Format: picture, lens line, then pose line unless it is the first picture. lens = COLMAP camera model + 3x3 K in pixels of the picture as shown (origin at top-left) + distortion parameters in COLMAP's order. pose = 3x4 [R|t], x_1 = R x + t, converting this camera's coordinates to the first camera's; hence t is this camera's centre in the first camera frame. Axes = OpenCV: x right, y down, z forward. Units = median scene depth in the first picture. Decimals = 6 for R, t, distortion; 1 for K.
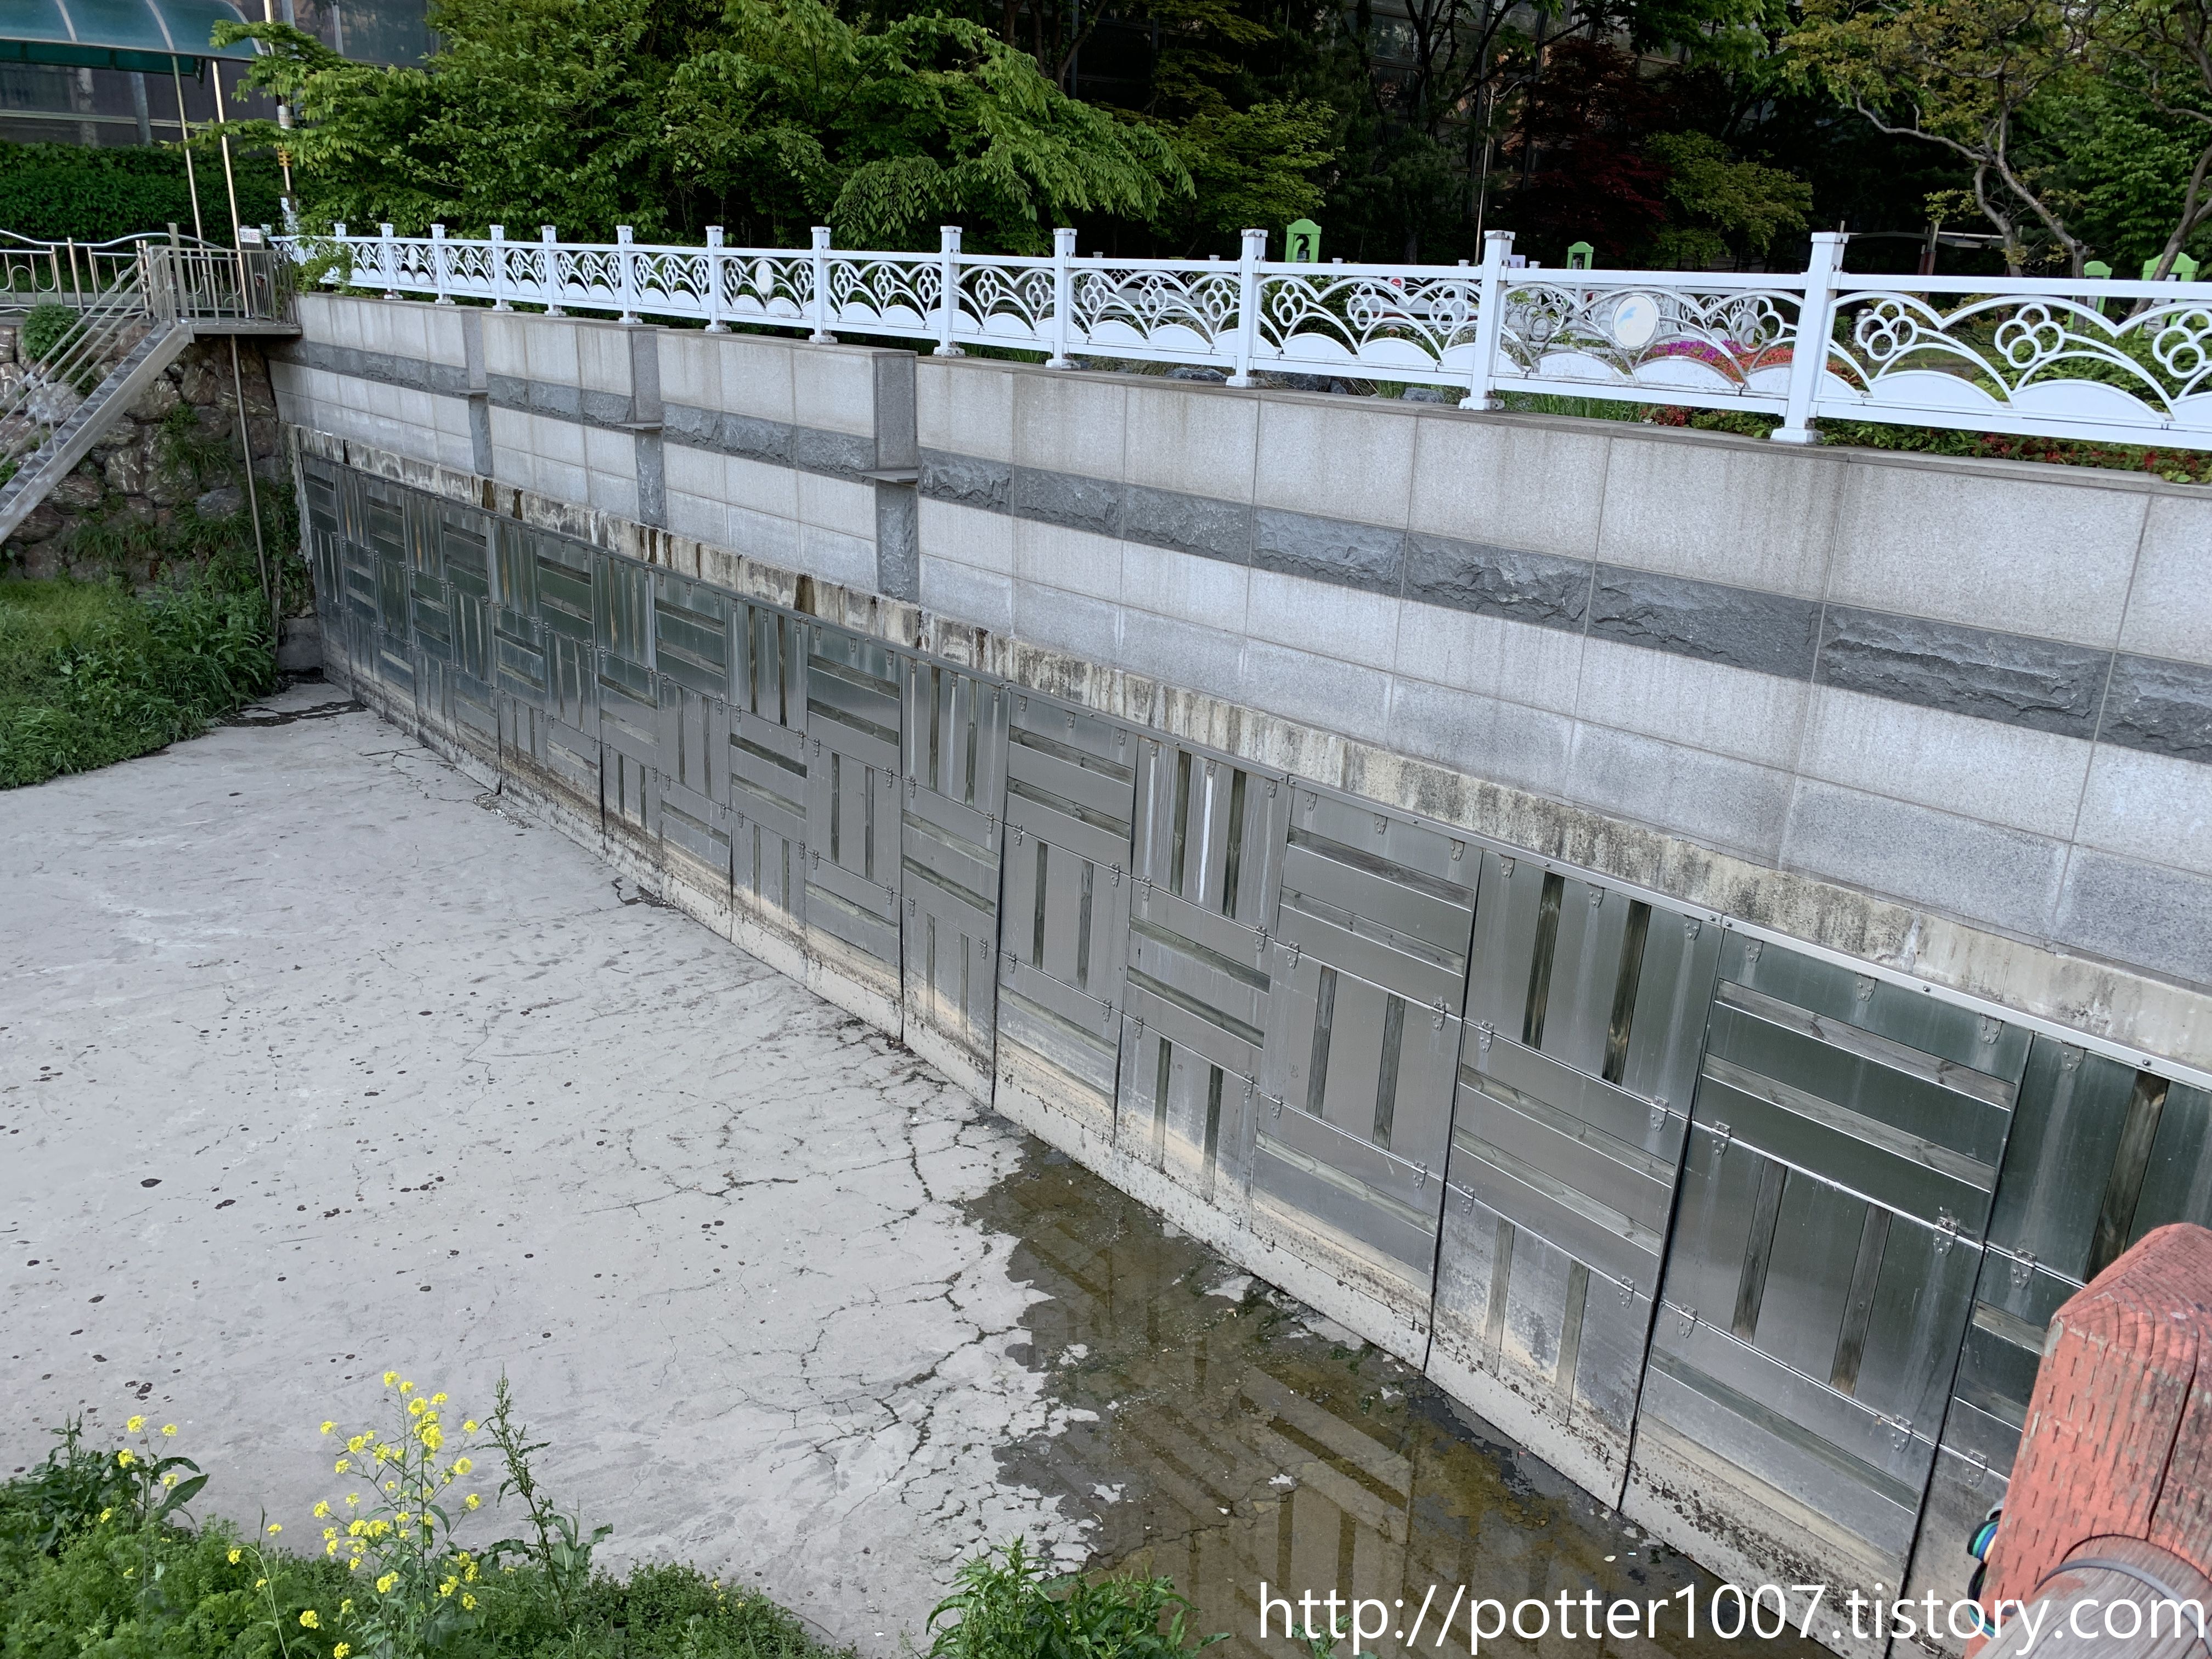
lens RADIAL K [[1642.1, 0, 1137.3], [0, 1642.1, 833.6], [0, 0, 1]] dist [0.022889, -0.001631]
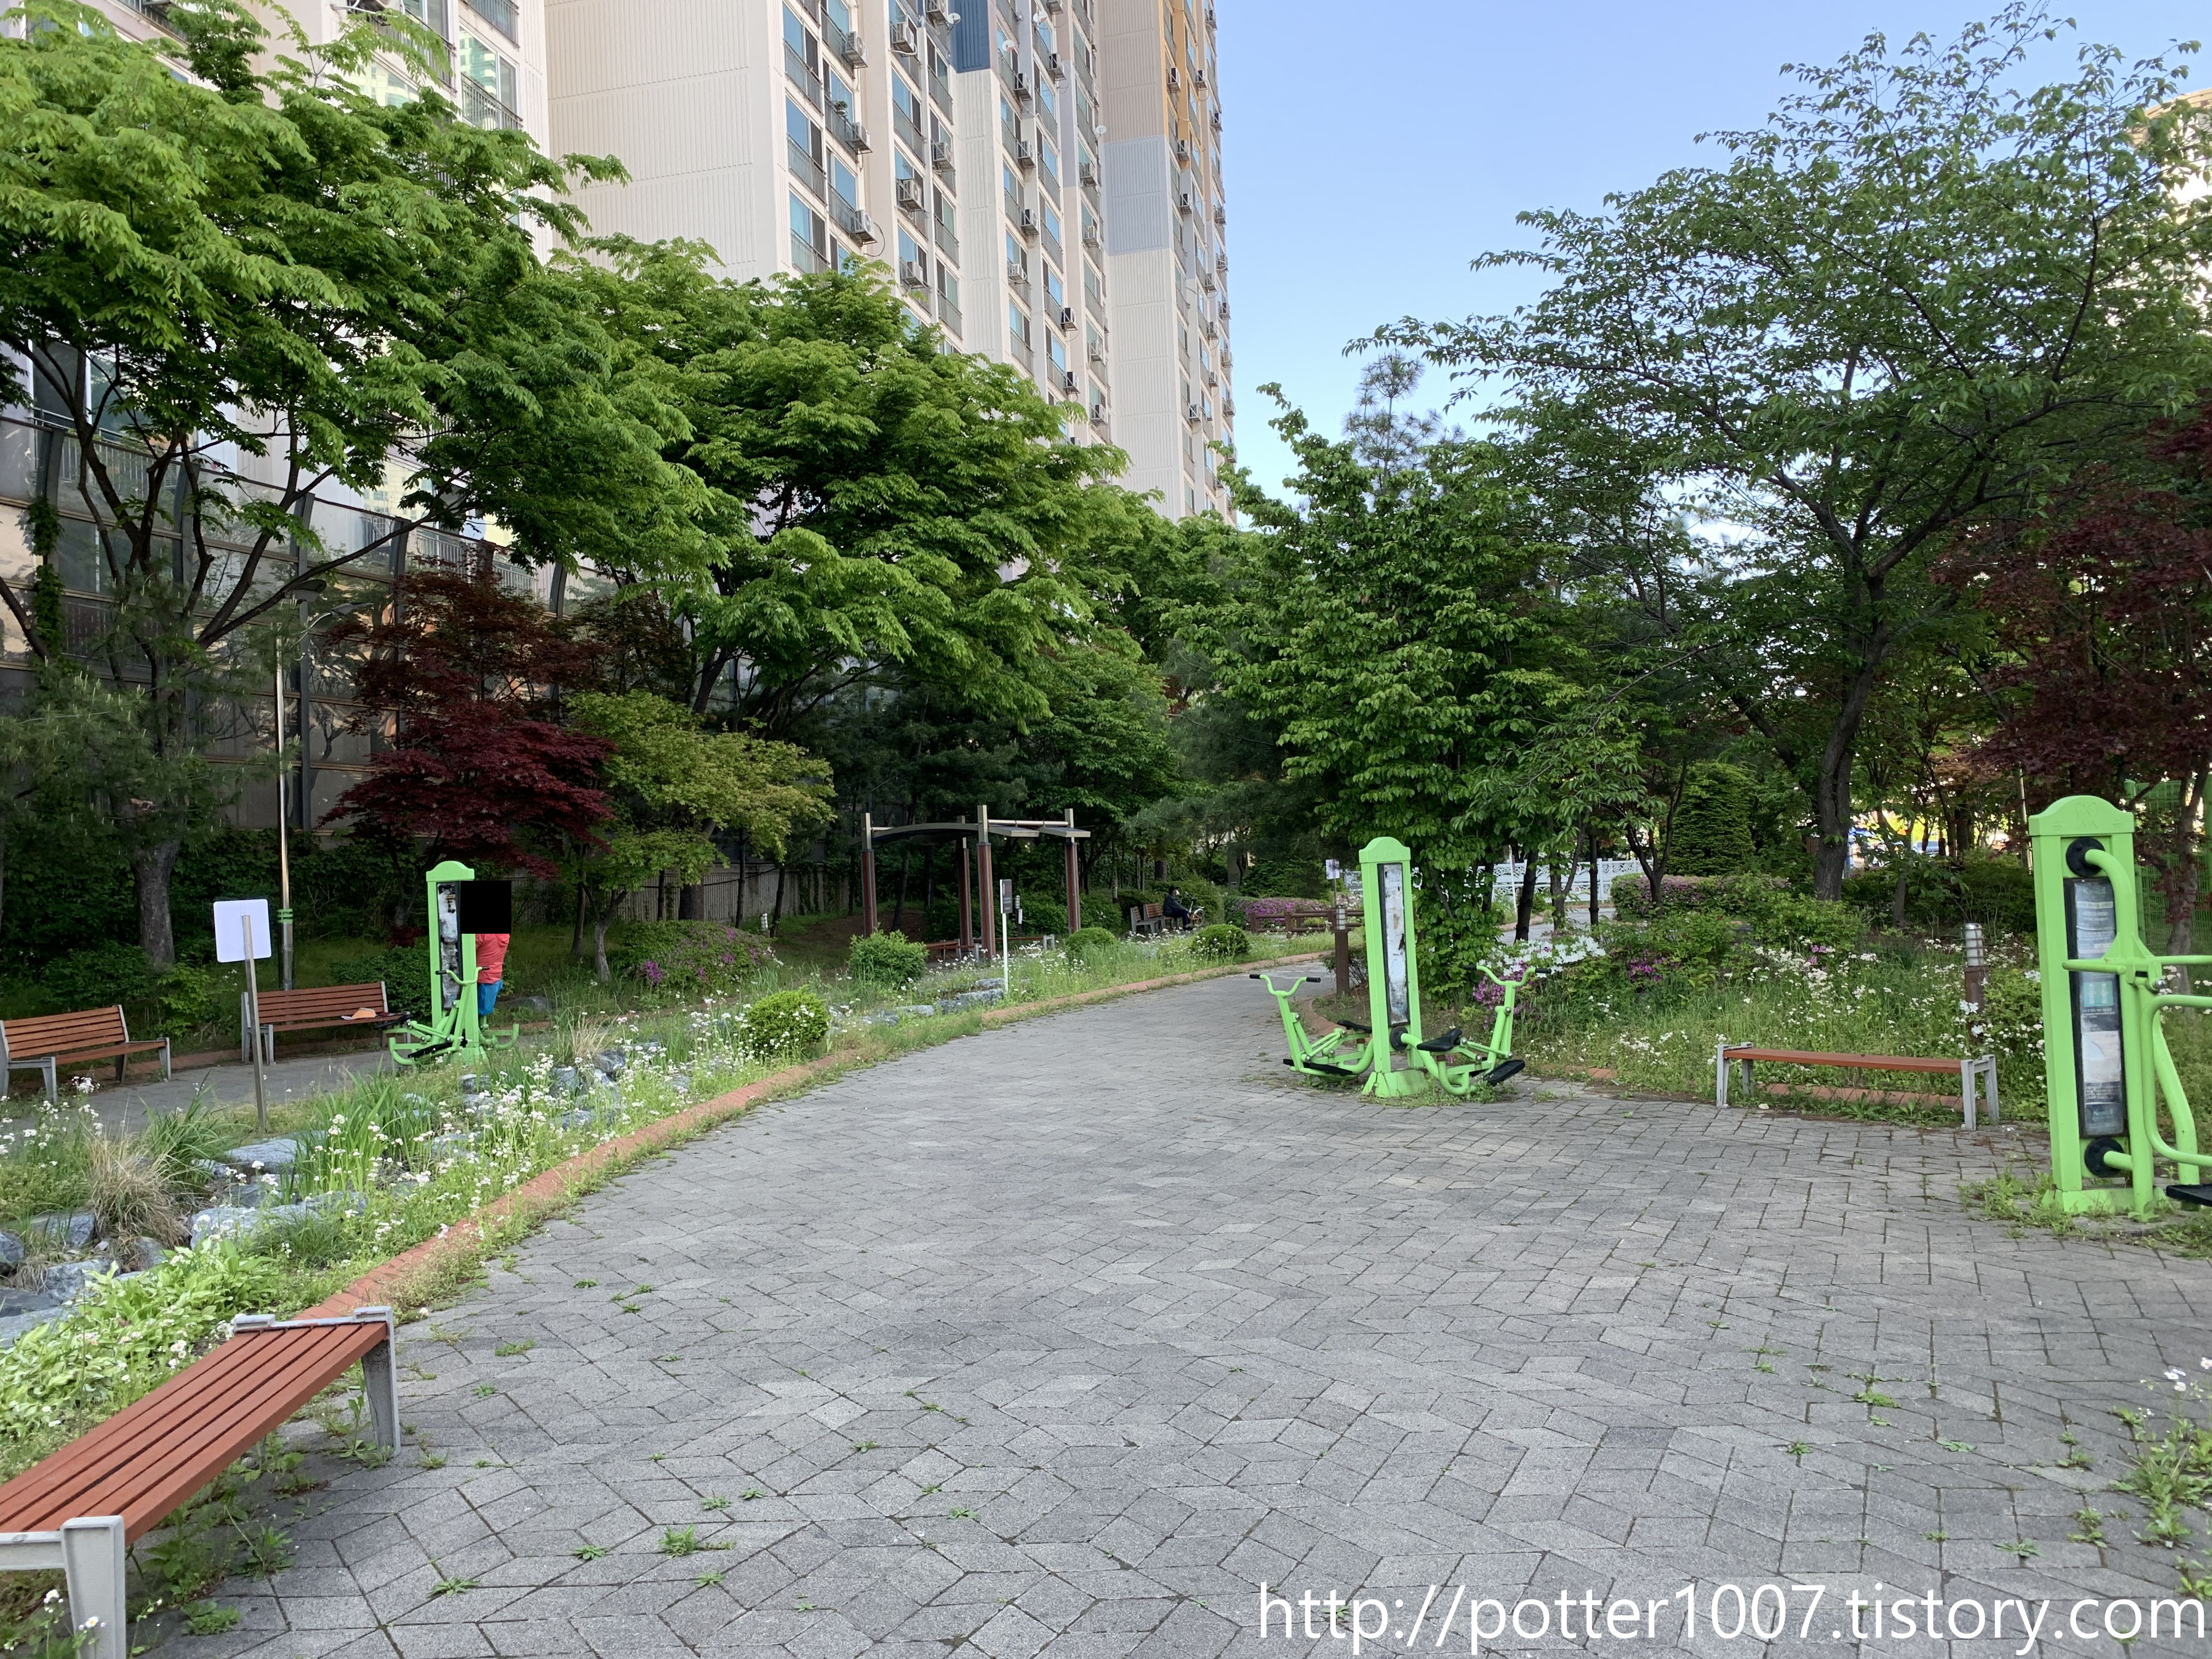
lens RADIAL K [[1642.1, 0, 1137.3], [0, 1642.1, 833.6], [0, 0, 1]] dist [0.022889, -0.001631]
pose [[0.843000, -0.059240, 0.534642, 0.153884], [0.242526, 0.929021, -0.279465, -0.147087], [-0.480138, 0.365253, 0.797532, 0.416472]]
